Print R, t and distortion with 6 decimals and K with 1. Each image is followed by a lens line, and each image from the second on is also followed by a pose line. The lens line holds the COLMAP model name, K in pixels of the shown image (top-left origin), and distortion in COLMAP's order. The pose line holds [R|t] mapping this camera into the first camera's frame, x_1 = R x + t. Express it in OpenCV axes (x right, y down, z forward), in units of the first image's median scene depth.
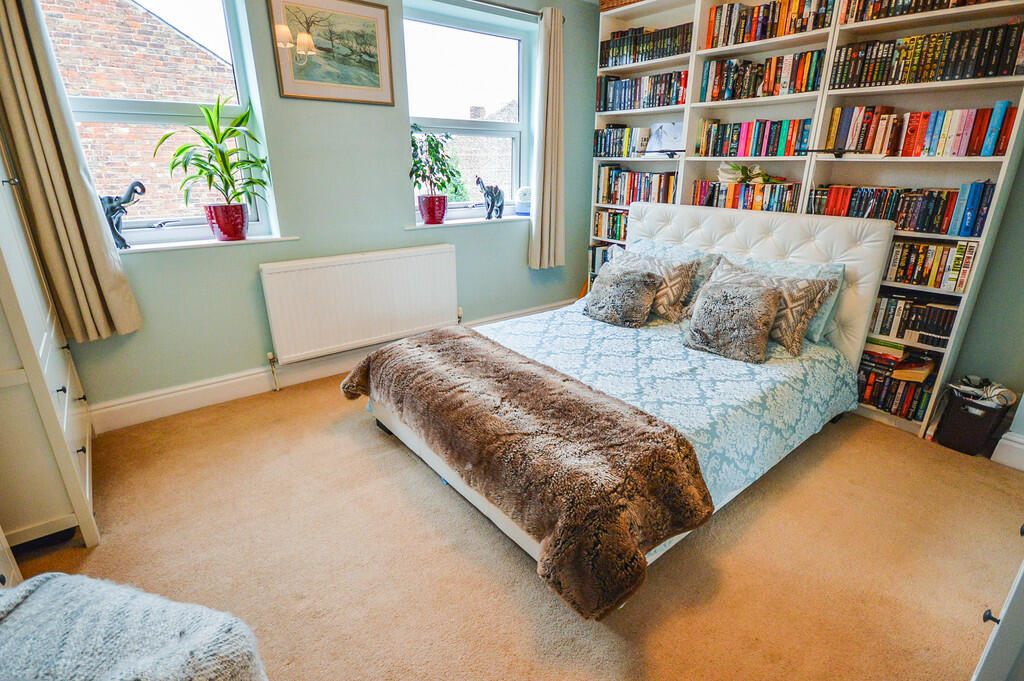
lens RADIAL K [[516.1, 0, 512.0], [0, 516.1, 340.5], [0, 0, 1]] dist [-0.001789, -0.001987]
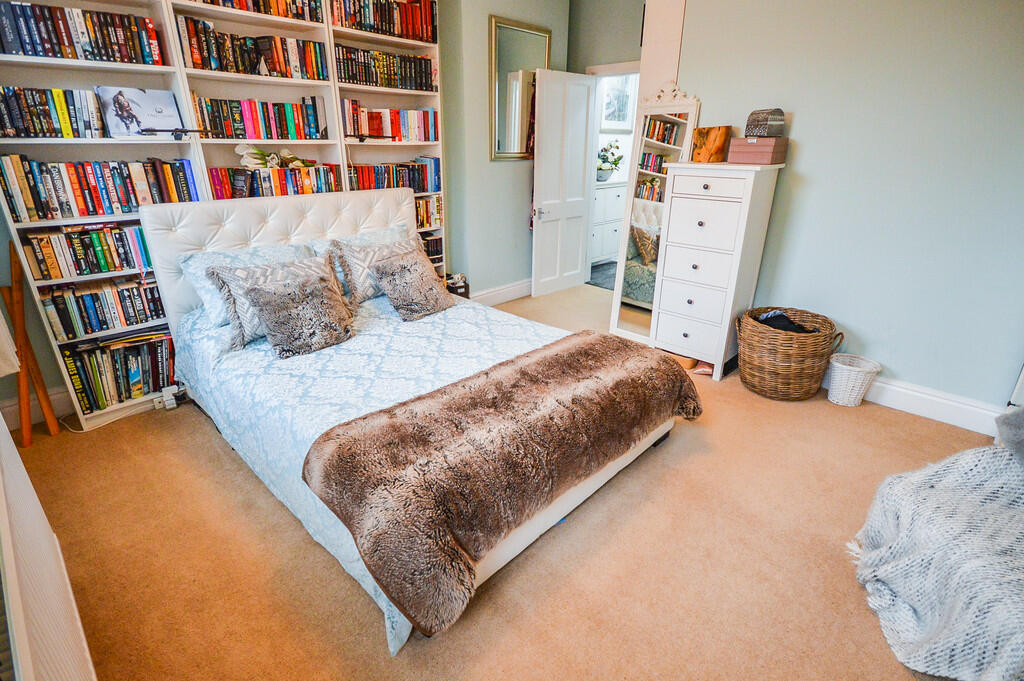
lens RADIAL K [[516.1, 0, 512.0], [0, 516.1, 340.5], [0, 0, 1]] dist [-0.001789, -0.001987]
pose [[-0.169419, -0.359917, 0.917473, -0.650310], [0.312281, 0.863357, 0.396353, -0.293106], [-0.934761, 0.353659, -0.033874, 0.798664]]
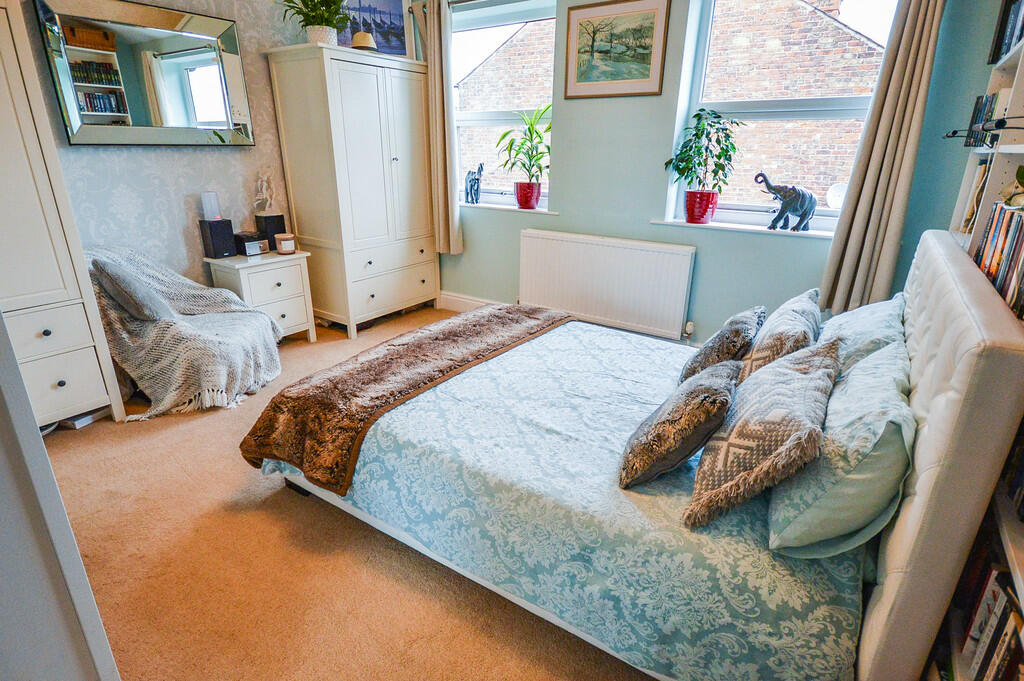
lens RADIAL K [[548.2, 0, 512.0], [0, 548.2, 340.5], [0, 0, 1]] dist [0.001862, -0.000266]
pose [[0.260069, 0.317438, -0.911920, 0.844052], [-0.326664, 0.917655, 0.226274, -0.185264], [0.908655, 0.239044, 0.342349, 0.539130]]
